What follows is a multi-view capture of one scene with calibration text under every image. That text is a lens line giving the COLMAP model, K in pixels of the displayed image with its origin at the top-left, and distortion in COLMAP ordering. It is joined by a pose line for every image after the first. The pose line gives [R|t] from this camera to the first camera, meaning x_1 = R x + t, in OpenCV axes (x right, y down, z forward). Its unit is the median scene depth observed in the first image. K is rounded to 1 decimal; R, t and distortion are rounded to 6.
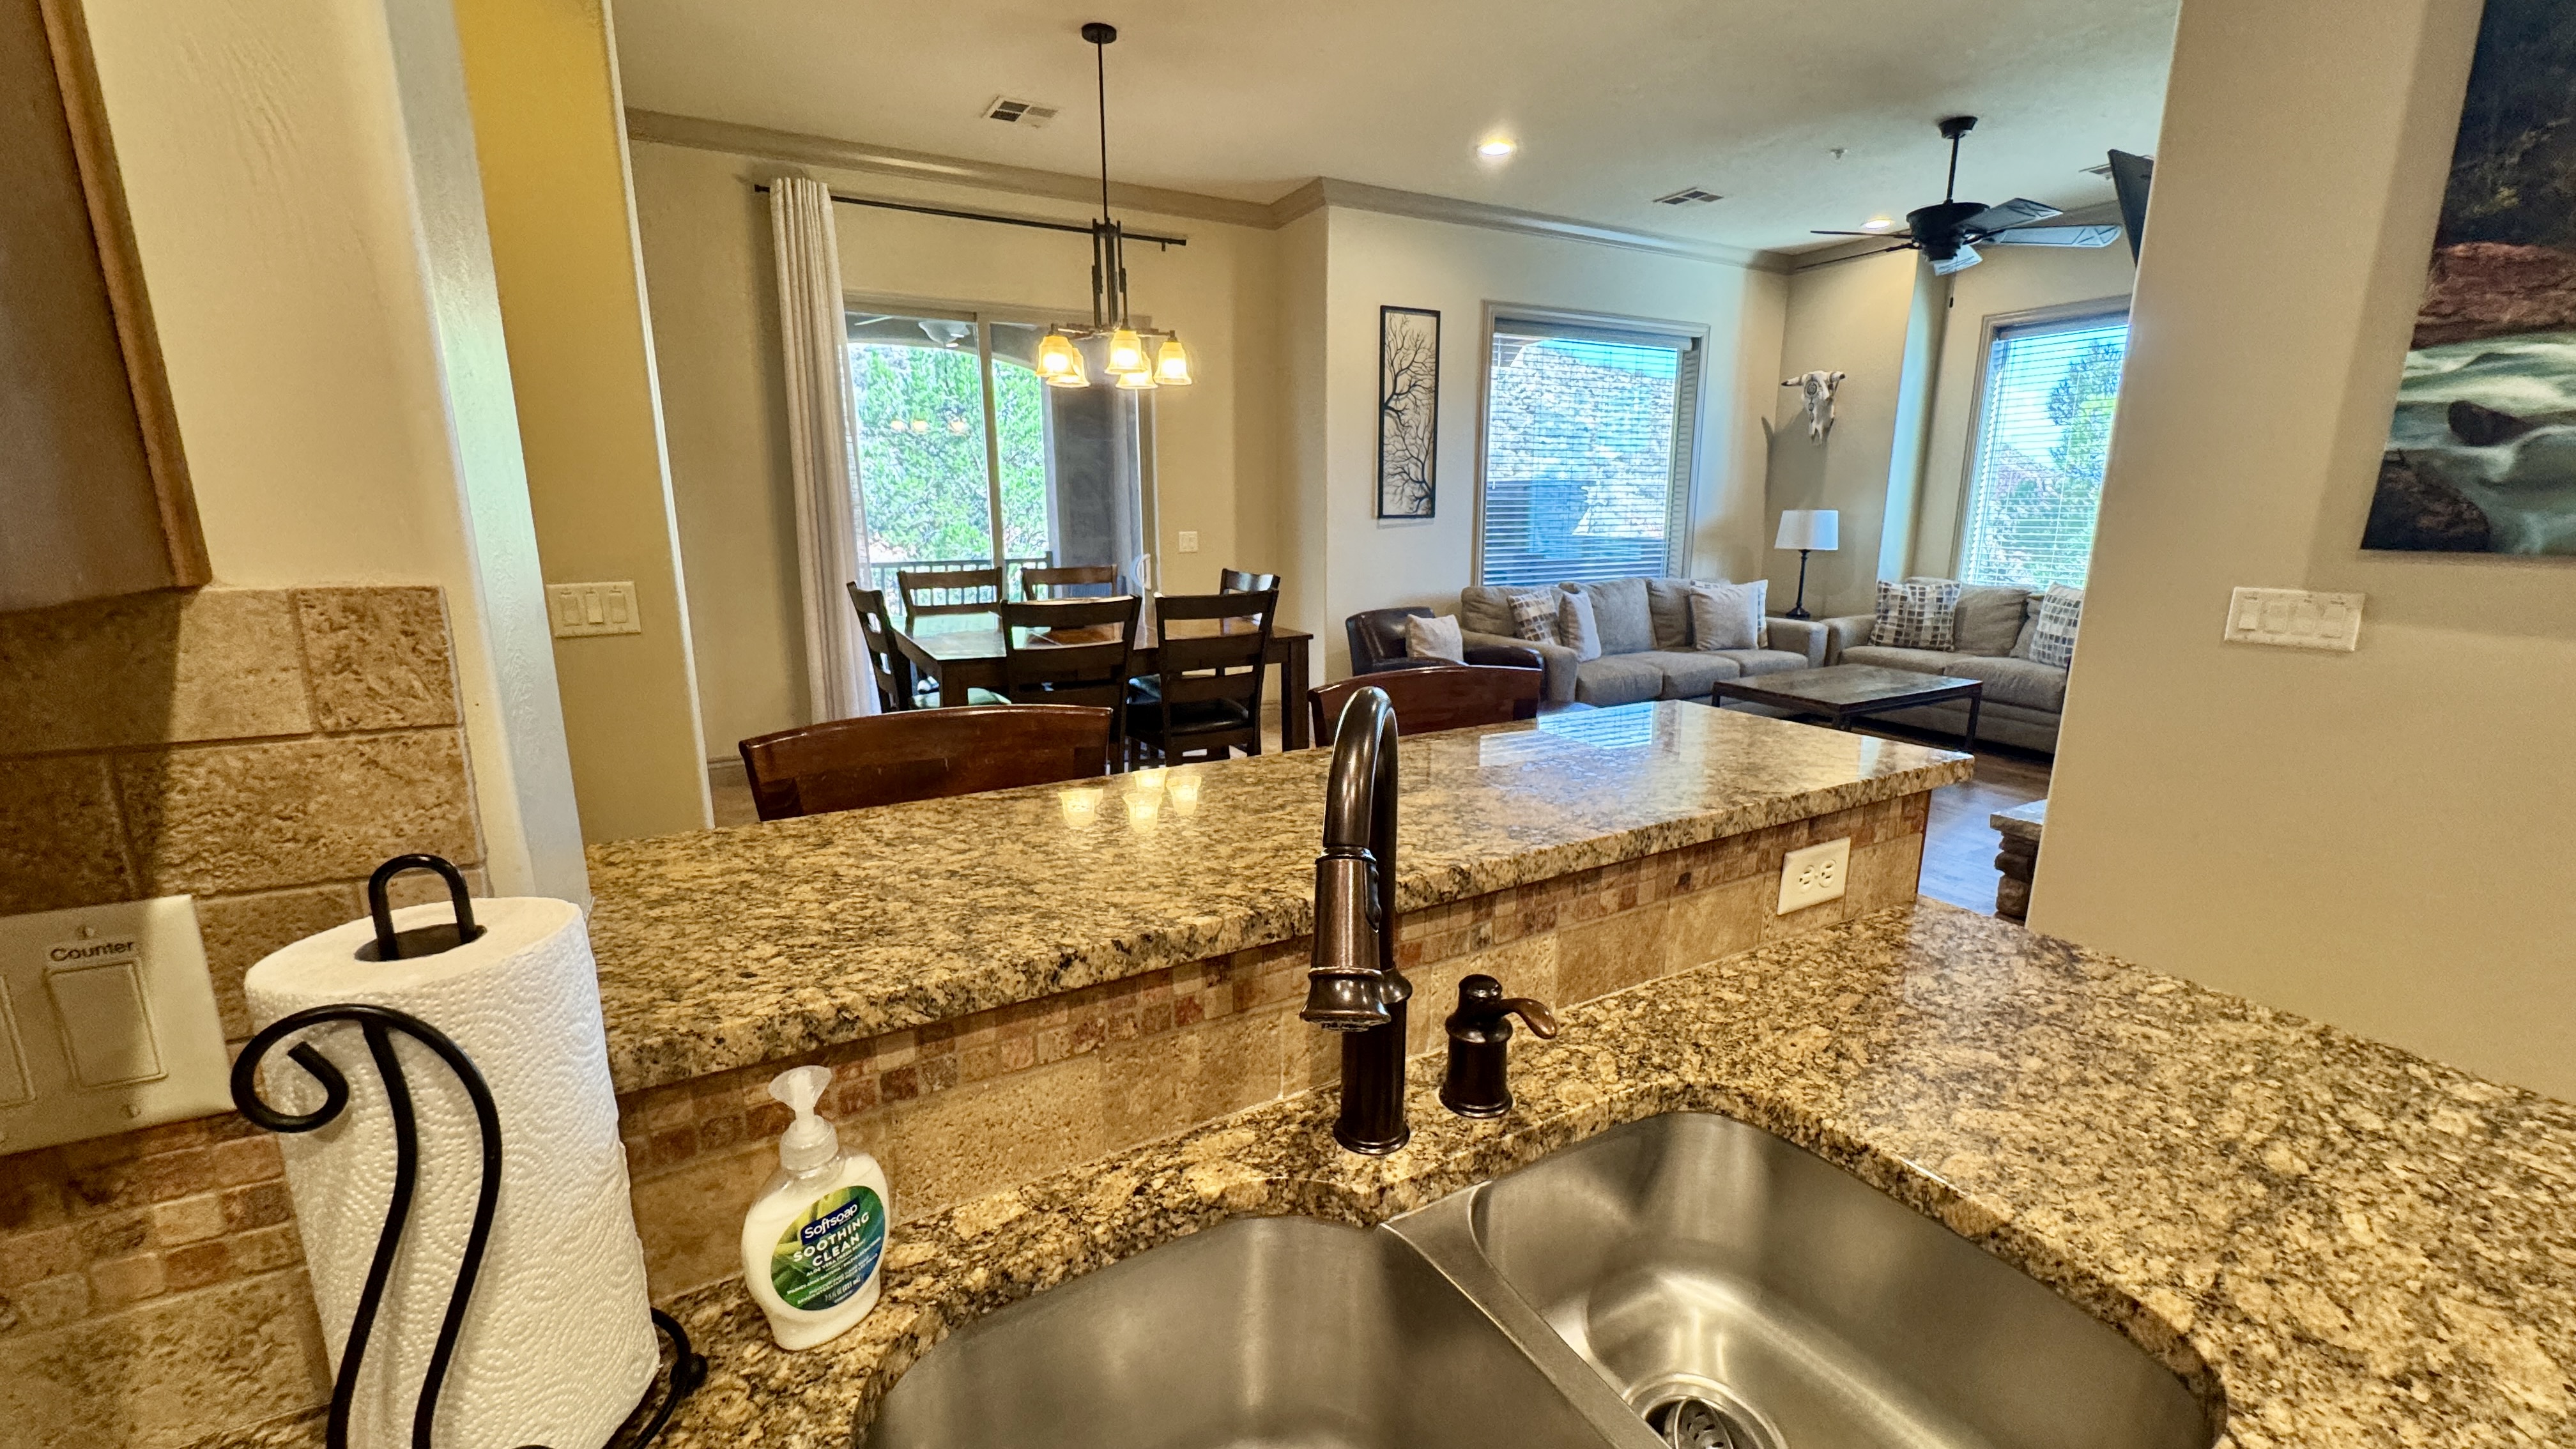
lens RADIAL K [[1034.8, 0, 1287.7], [0, 1034.8, 725.5], [0, 0, 1]] dist [-0.000907, -0.000100]
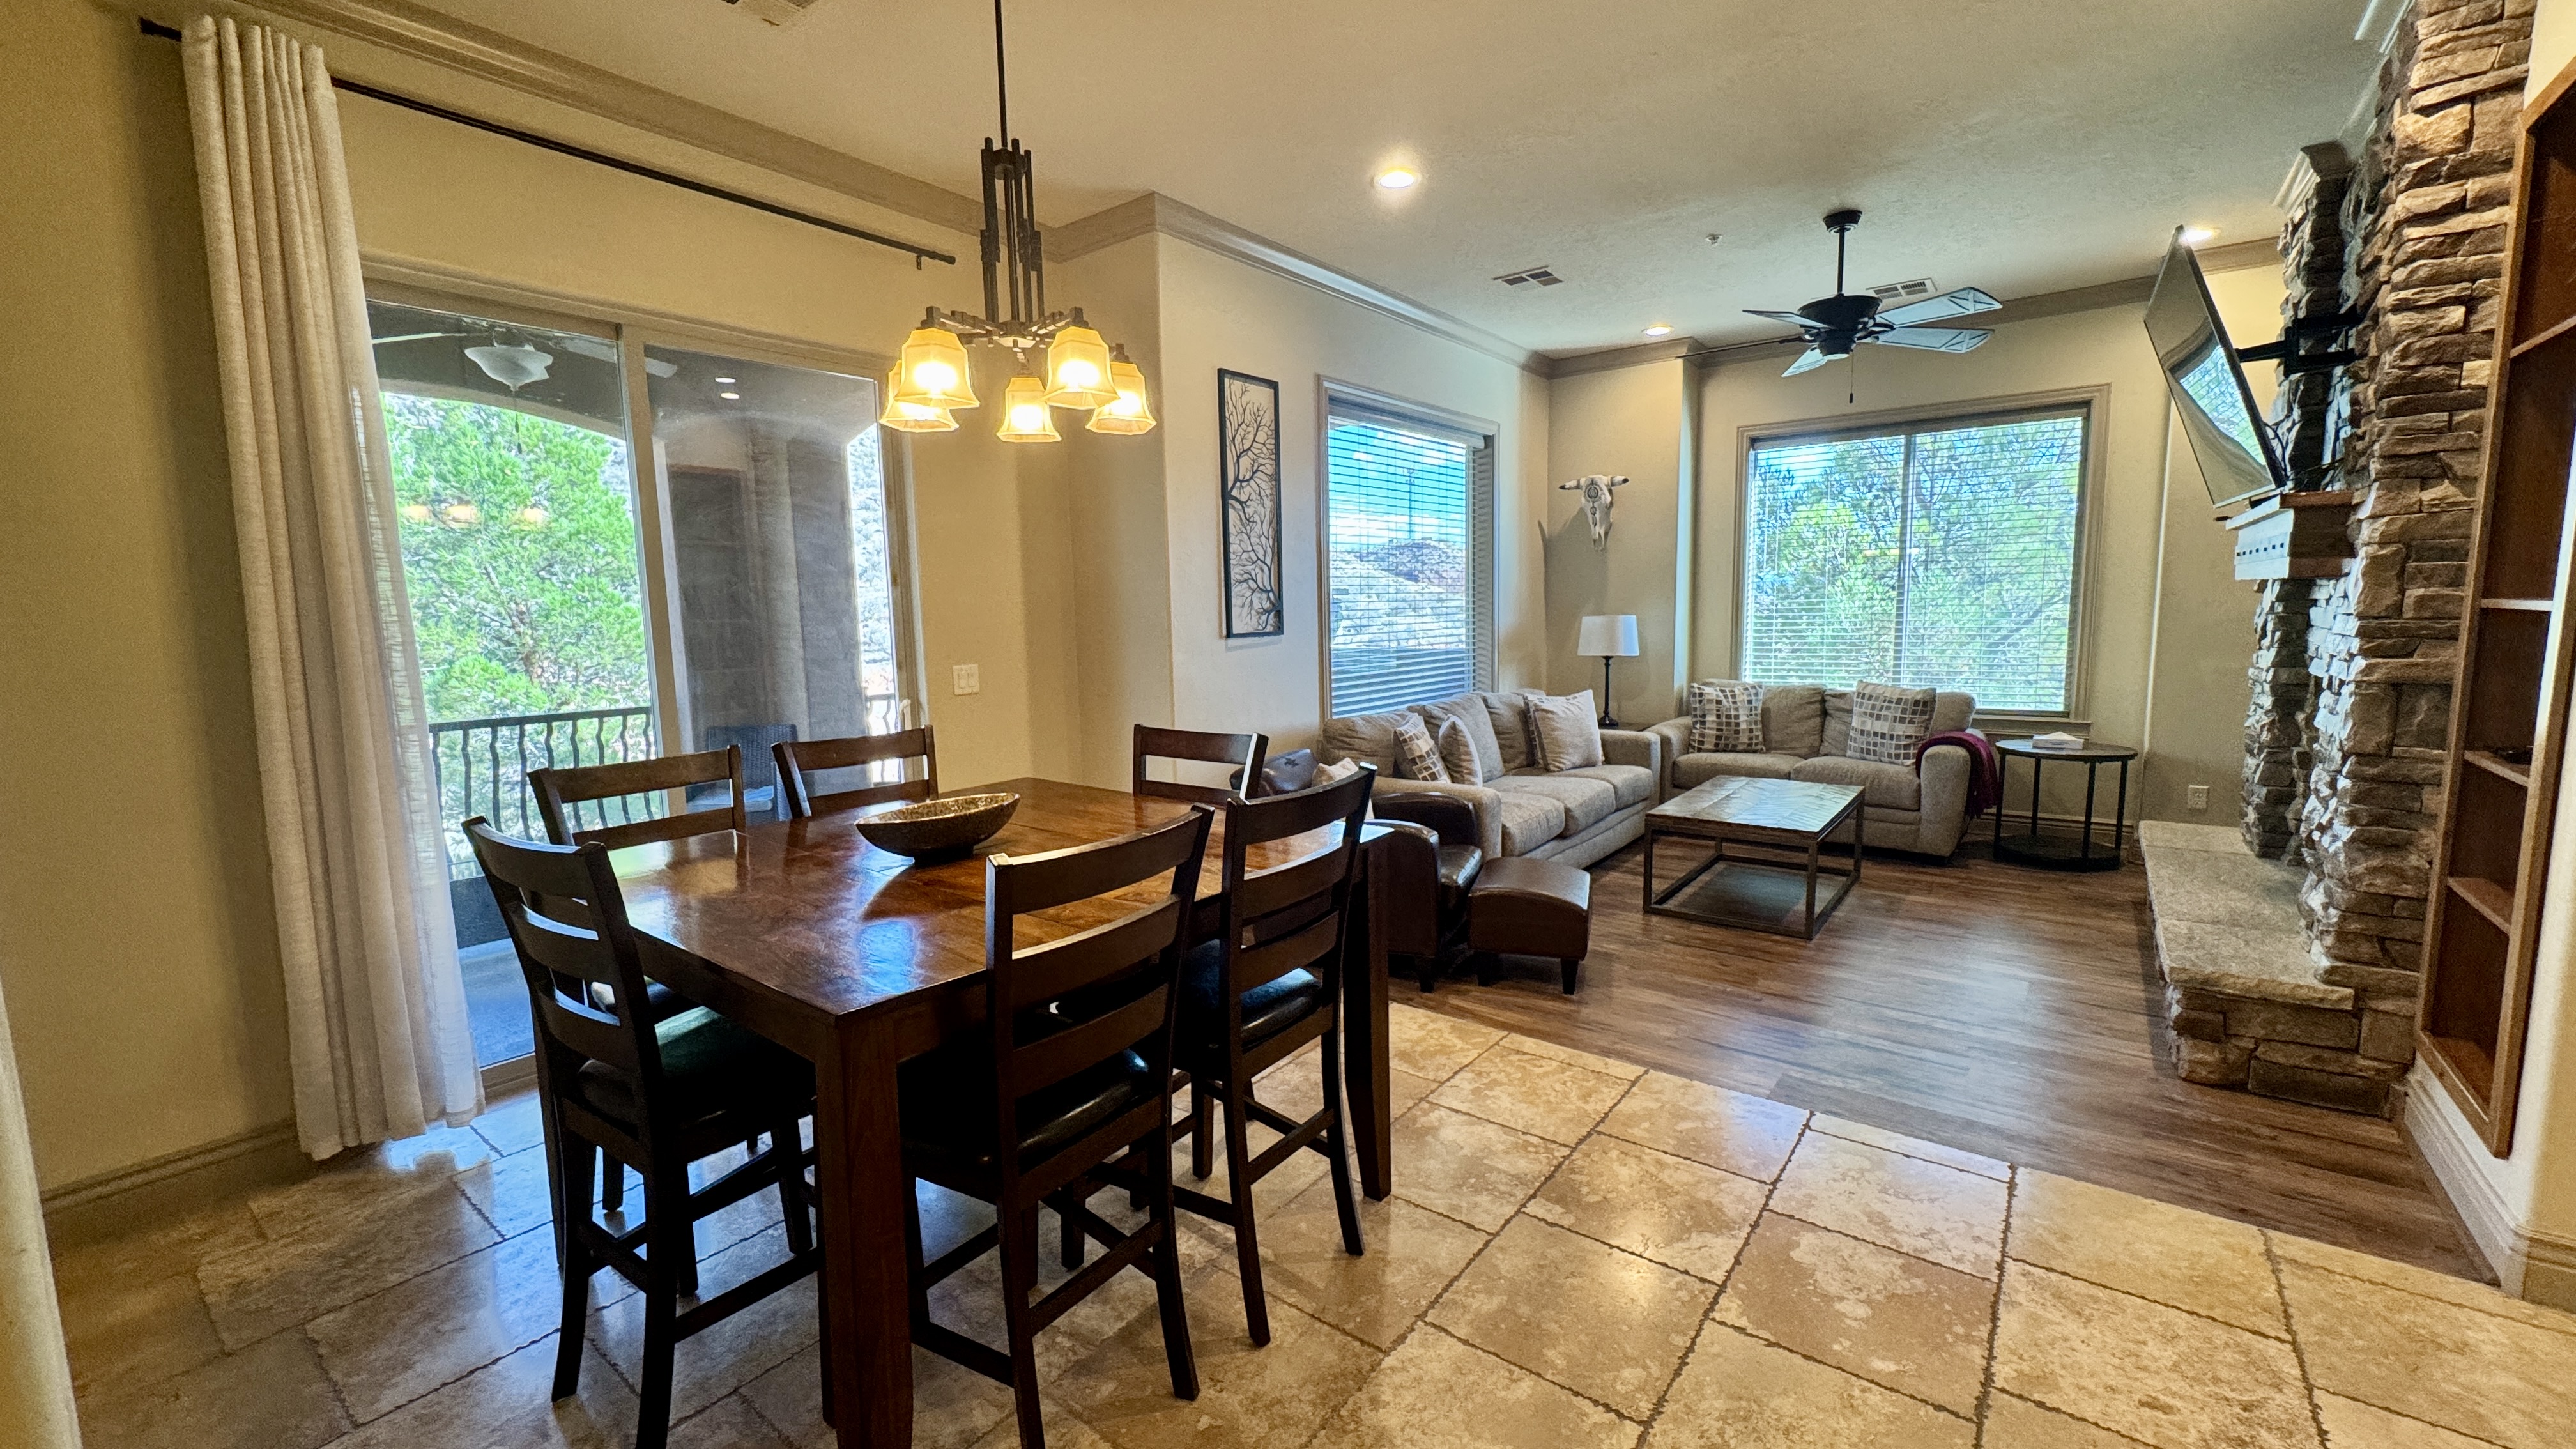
lens RADIAL K [[1034.8, 0, 1292.2], [0, 1034.8, 729.3], [0, 0, 1]] dist [-0.000907, -0.000100]
pose [[0.915697, -0.064541, 0.396653, -0.190738], [0.103565, 0.991580, -0.077742, -0.073827], [-0.388295, 0.112267, 0.914671, 0.309164]]
